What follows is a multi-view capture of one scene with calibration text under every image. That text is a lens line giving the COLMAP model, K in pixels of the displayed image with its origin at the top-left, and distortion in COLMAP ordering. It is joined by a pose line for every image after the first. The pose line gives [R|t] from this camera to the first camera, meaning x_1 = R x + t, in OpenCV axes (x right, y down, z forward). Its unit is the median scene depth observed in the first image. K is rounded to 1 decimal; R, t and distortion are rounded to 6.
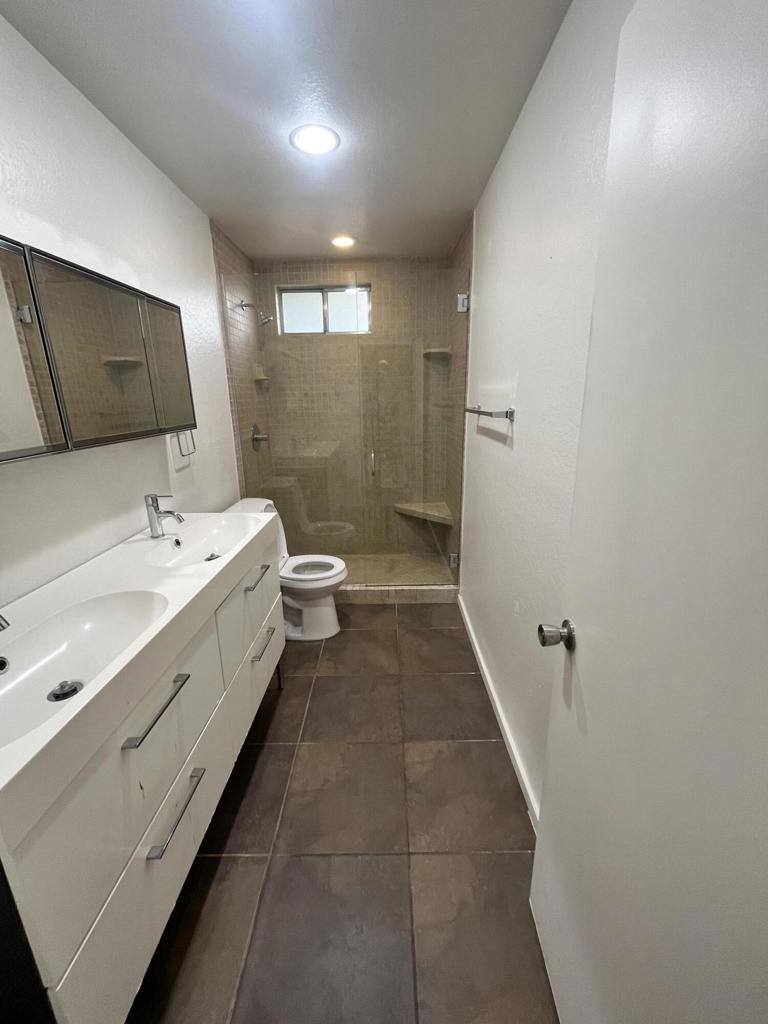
lens RADIAL K [[416.2, 0, 384.9], [0, 416.2, 510.8], [0, 0, 1]] dist [-0.003114, -0.000608]
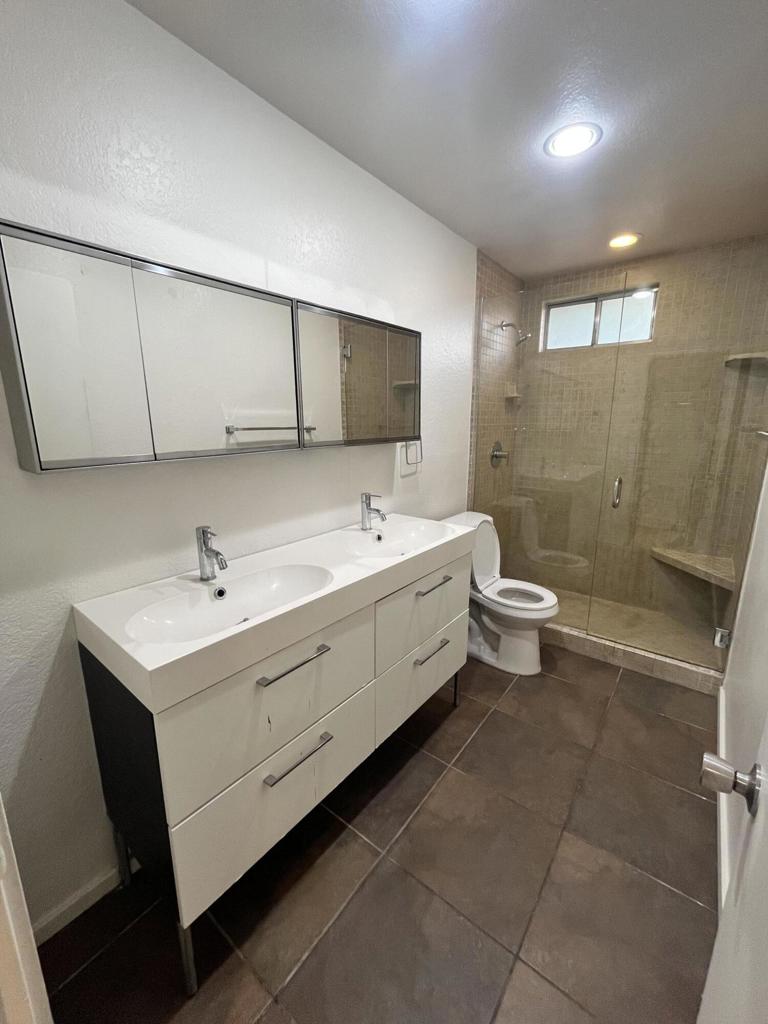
lens RADIAL K [[416.2, 0, 384.0], [0, 416.2, 511.1], [0, 0, 1]] dist [-0.003114, -0.000608]
pose [[0.792550, 0.147357, -0.591735, 0.110627], [-0.173985, 0.984673, 0.012179, -0.007116], [0.584460, 0.093300, 0.806041, 0.051787]]
